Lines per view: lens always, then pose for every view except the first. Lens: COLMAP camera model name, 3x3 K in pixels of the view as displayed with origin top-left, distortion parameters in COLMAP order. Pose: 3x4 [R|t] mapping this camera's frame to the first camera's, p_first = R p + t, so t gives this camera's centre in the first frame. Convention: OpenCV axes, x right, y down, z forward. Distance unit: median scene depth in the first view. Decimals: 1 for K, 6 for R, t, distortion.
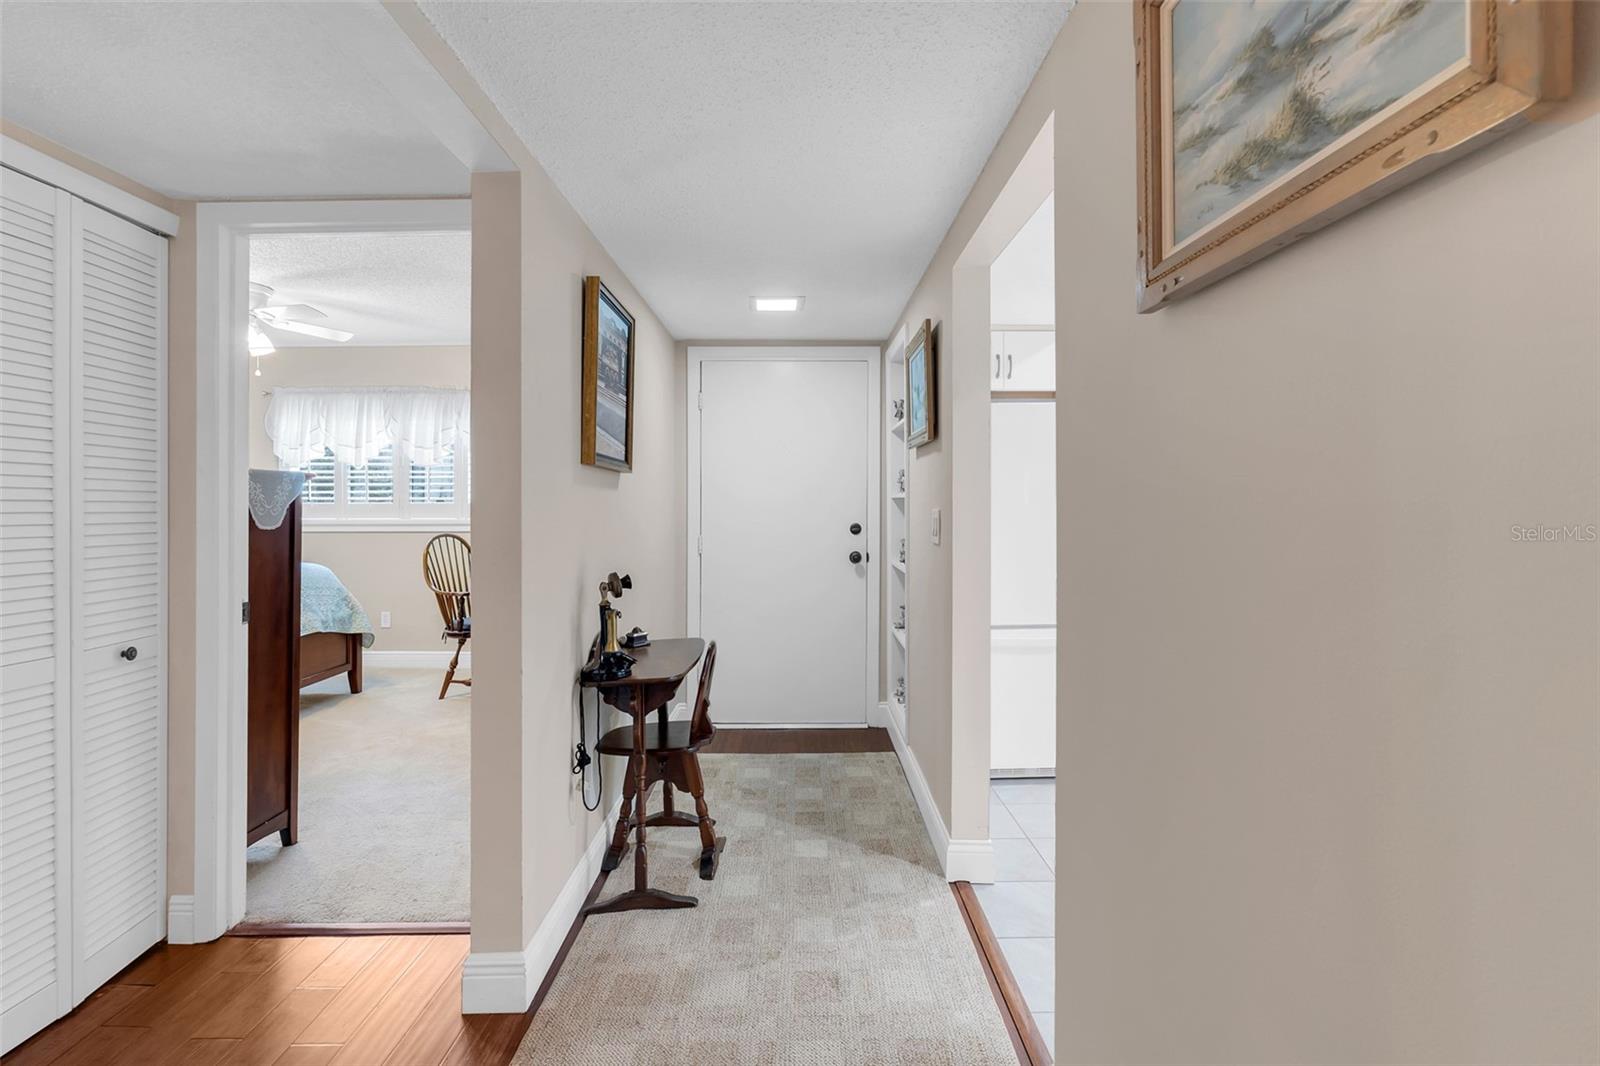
lens RADIAL K [[708.6, 0, 795.0], [0, 708.6, 521.5], [0, 0, 1]] dist [0.001302, 0.000011]
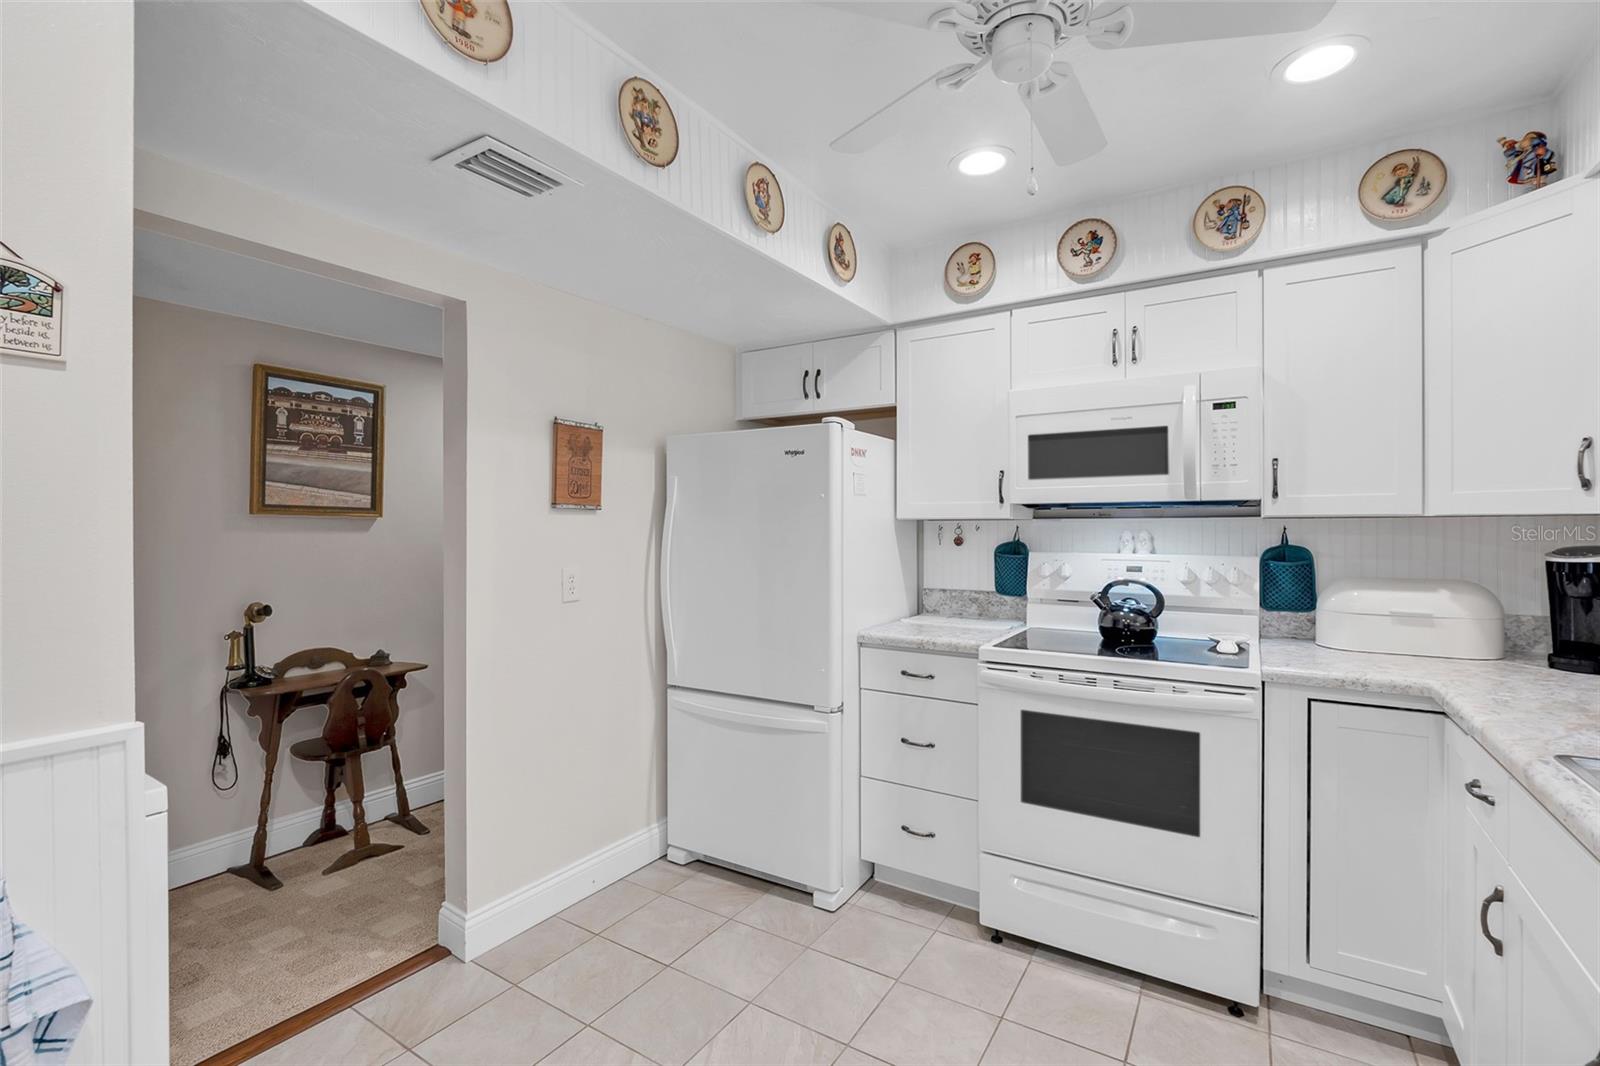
lens RADIAL K [[682.2, 0, 800.0], [0, 682.2, 533.0], [0, 0, 1]] dist [-0.011579, -0.000123]
pose [[0.838189, -0.001742, -0.545378, 1.197122], [-0.006269, 0.999898, -0.012829, -0.041071], [0.545344, 0.014172, 0.838092, 0.523857]]
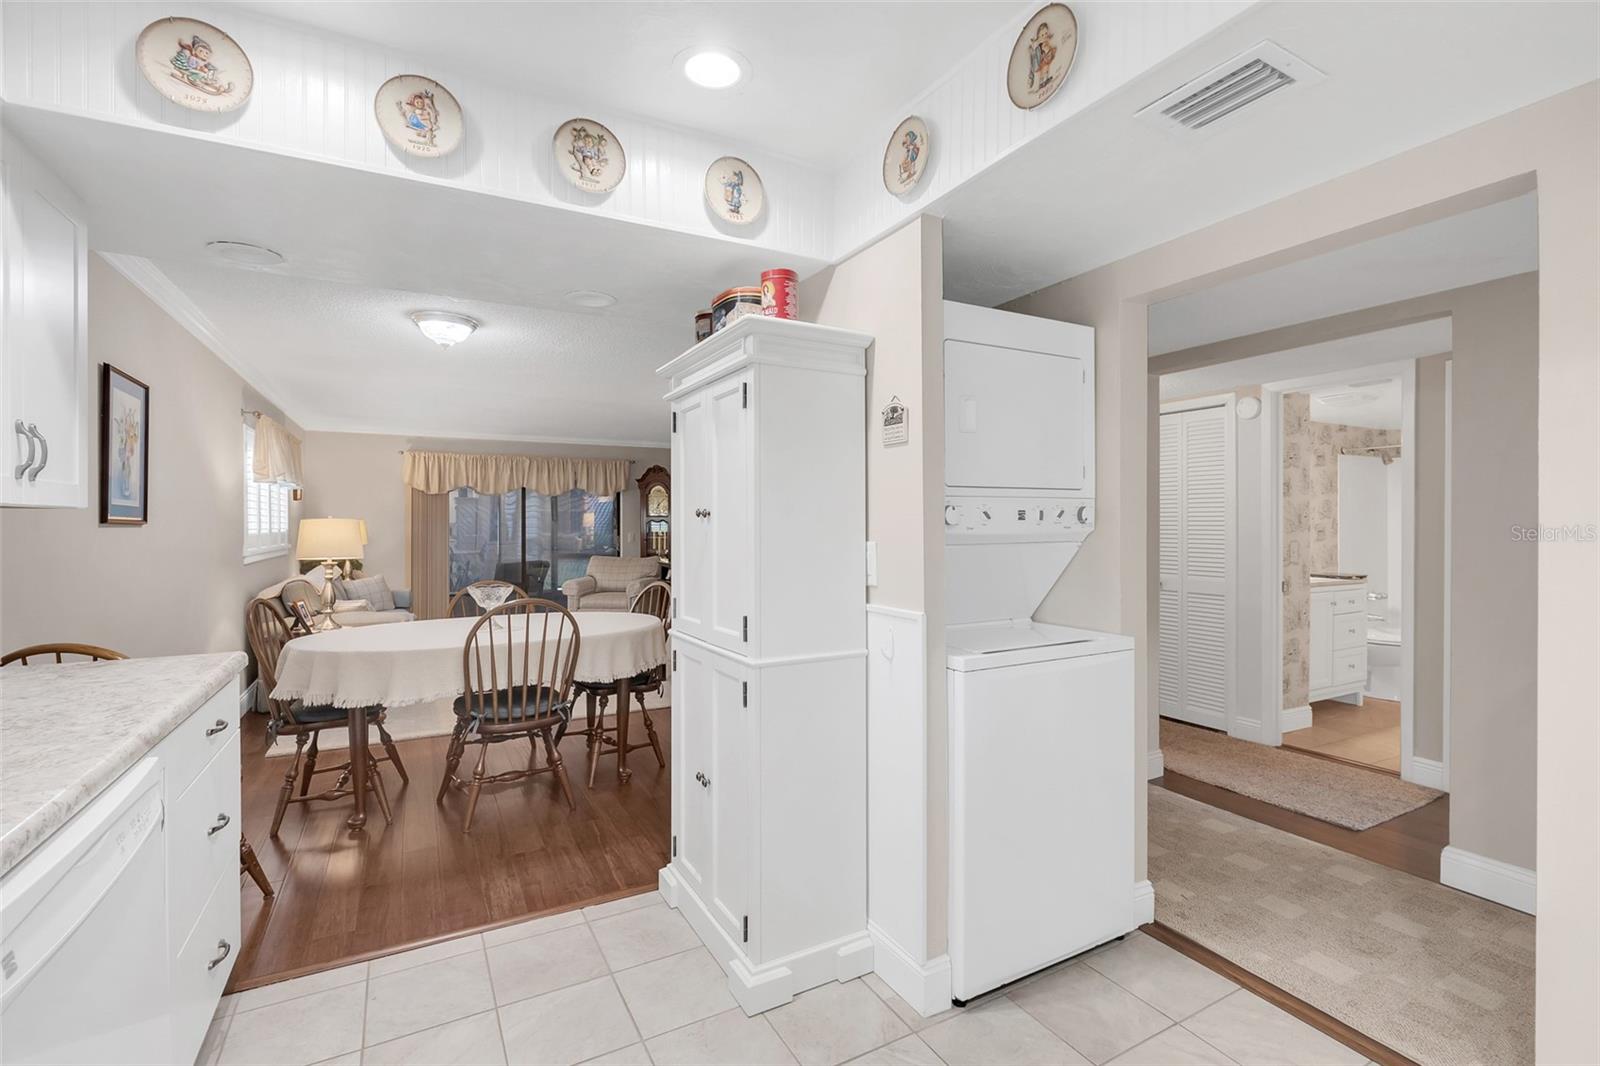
lens RADIAL K [[708.6, 0, 795.0], [0, 708.6, 521.5], [0, 0, 1]] dist [0.001302, 0.000011]
pose [[-0.874063, -0.002115, -0.485807, 1.194393], [-0.008488, 0.999904, 0.010919, -0.048102], [0.485738, 0.013667, -0.873998, 1.292173]]
